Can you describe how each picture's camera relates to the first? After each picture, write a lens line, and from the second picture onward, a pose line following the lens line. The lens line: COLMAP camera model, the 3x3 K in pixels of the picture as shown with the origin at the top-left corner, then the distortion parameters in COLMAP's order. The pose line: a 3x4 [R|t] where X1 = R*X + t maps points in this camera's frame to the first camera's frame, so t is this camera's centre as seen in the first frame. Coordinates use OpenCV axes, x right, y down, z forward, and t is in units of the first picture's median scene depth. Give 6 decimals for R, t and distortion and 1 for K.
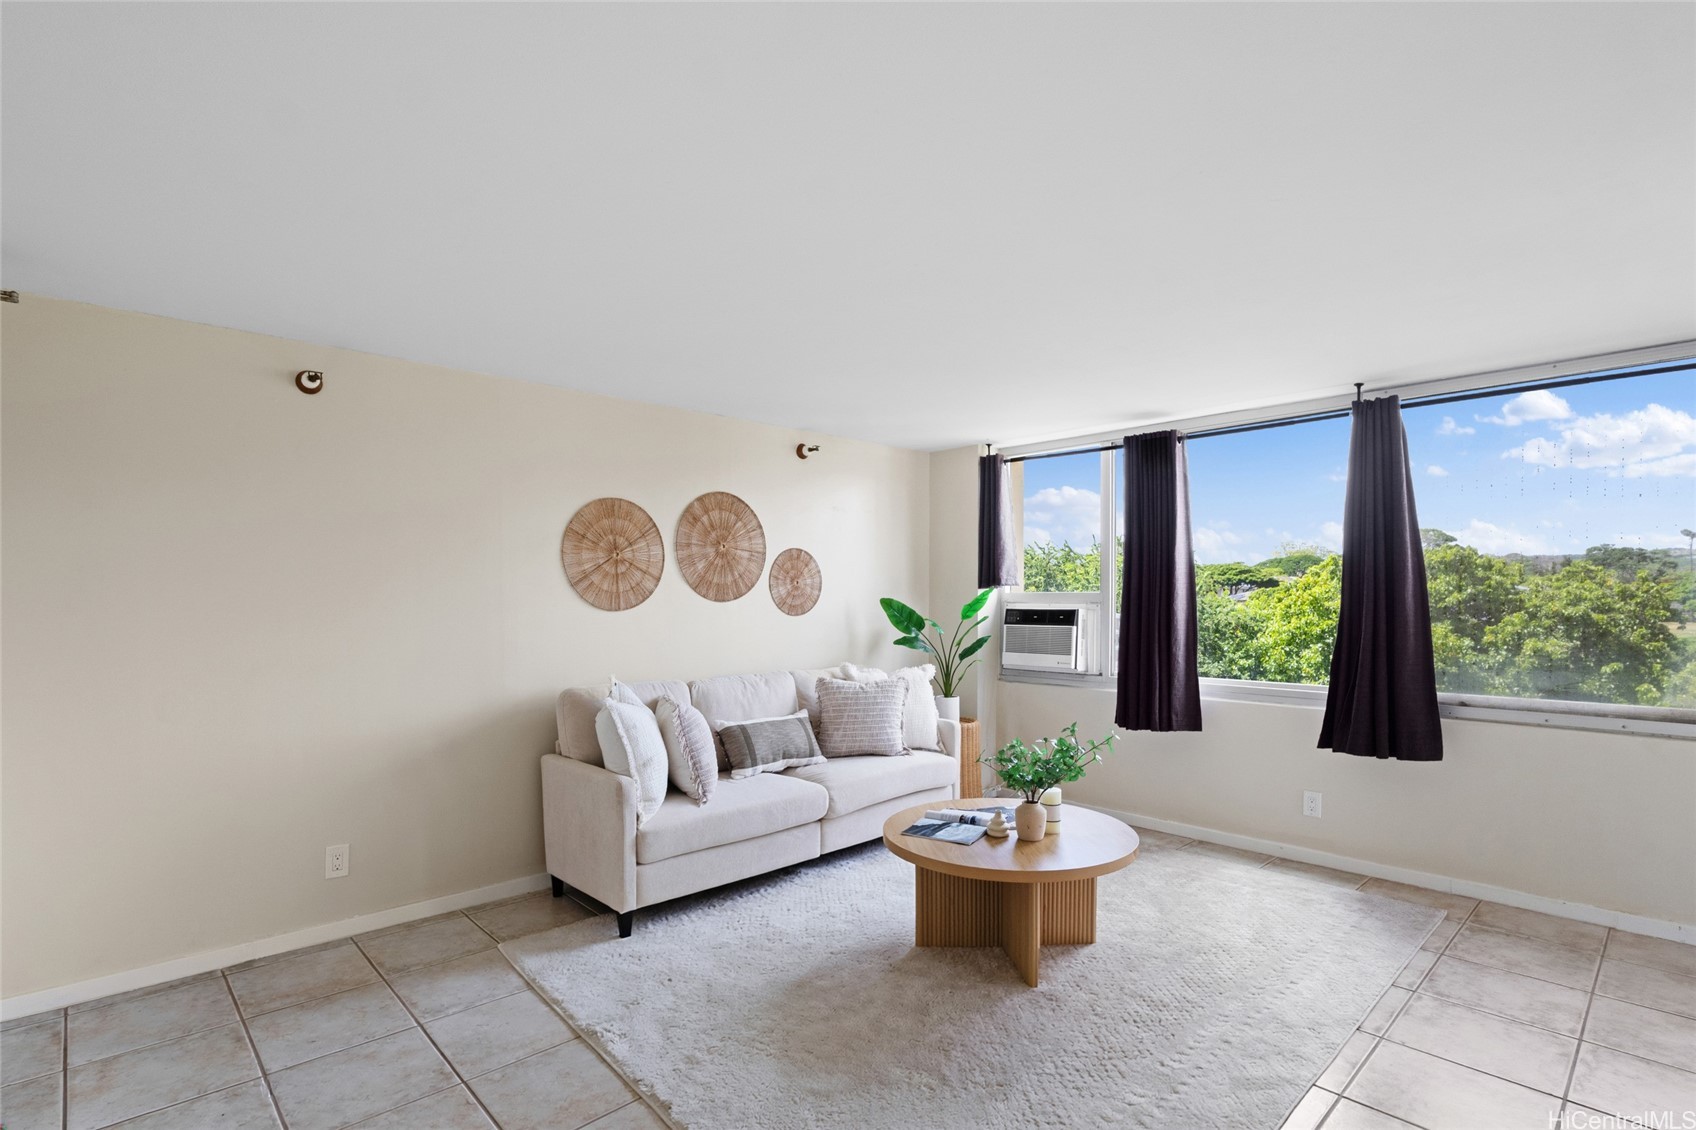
lens RADIAL K [[825.5, 0, 849.5], [0, 825.5, 596.8], [0, 0, 1]] dist [-0.003612, 0.000055]
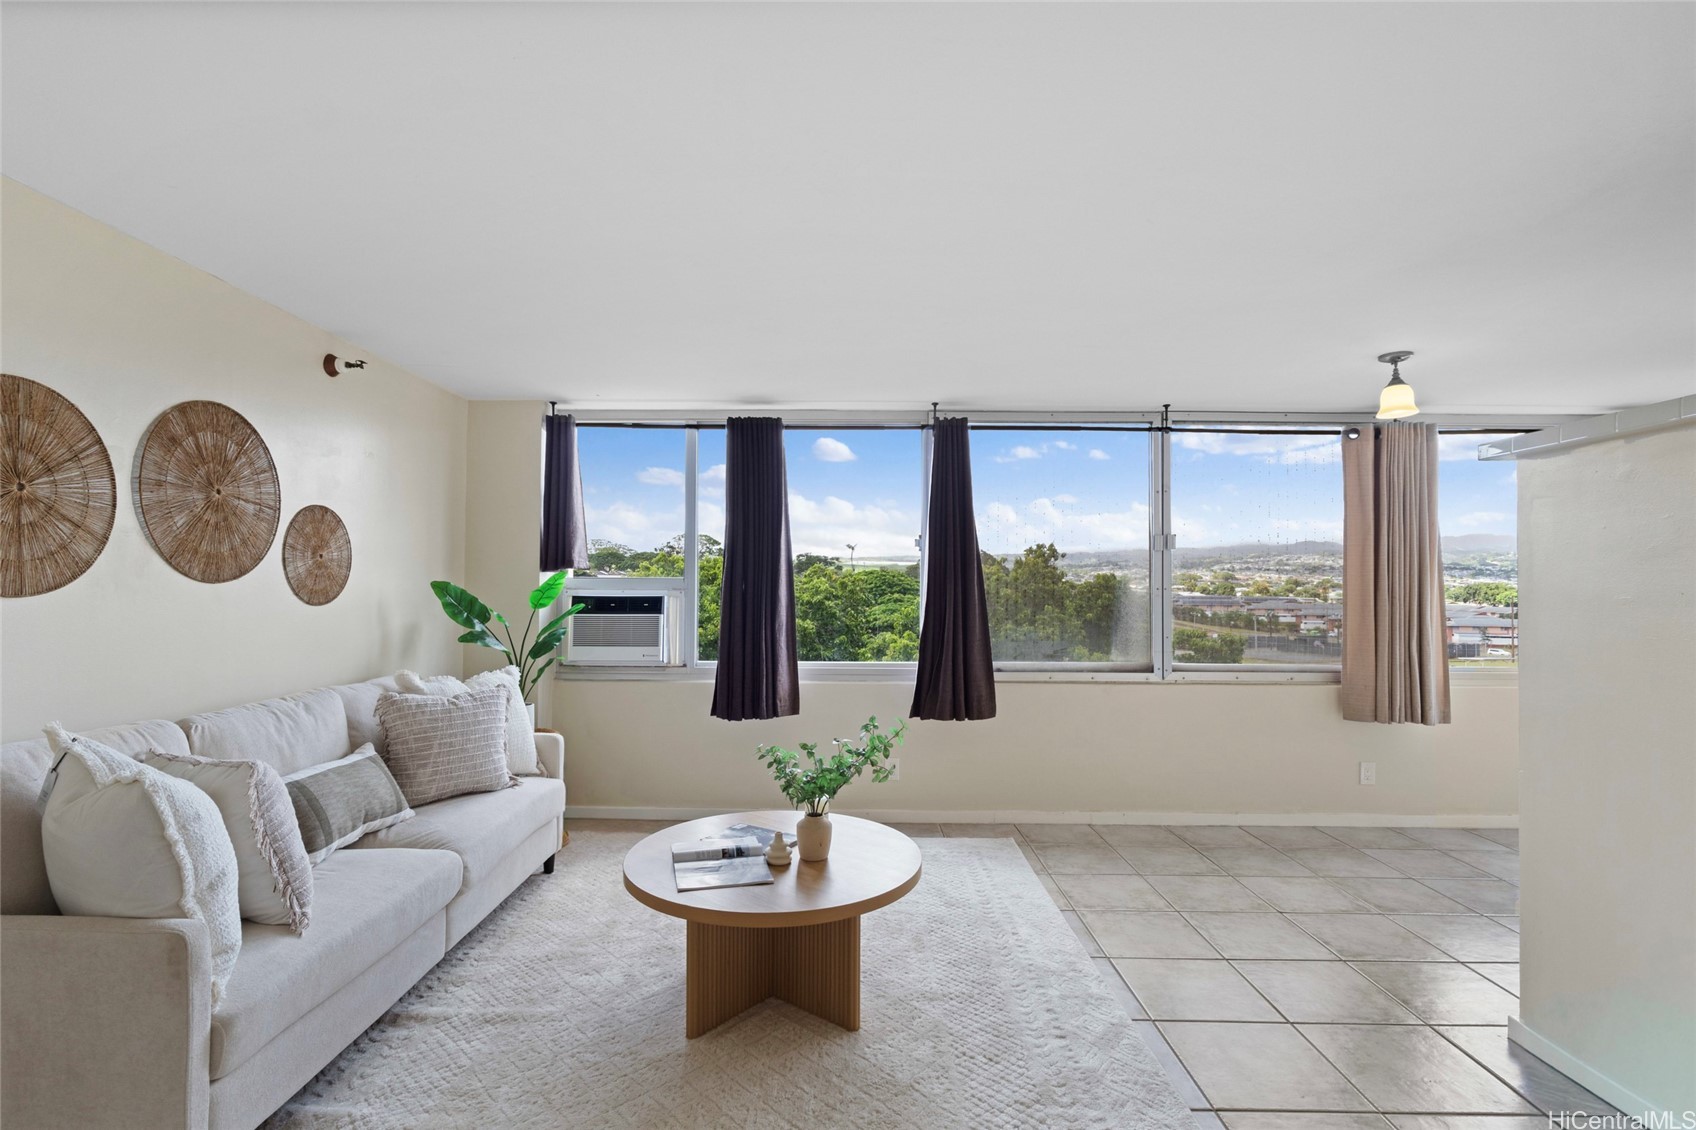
lens RADIAL K [[794.7, 0, 840.6], [0, 794.7, 570.2], [0, 0, 1]] dist [-0.015975, 0.000610]
pose [[0.701081, 0.023007, 0.712710, -0.250943], [-0.007032, 0.999654, -0.025353, 0.008537], [-0.713047, 0.012763, 0.701001, 0.273639]]
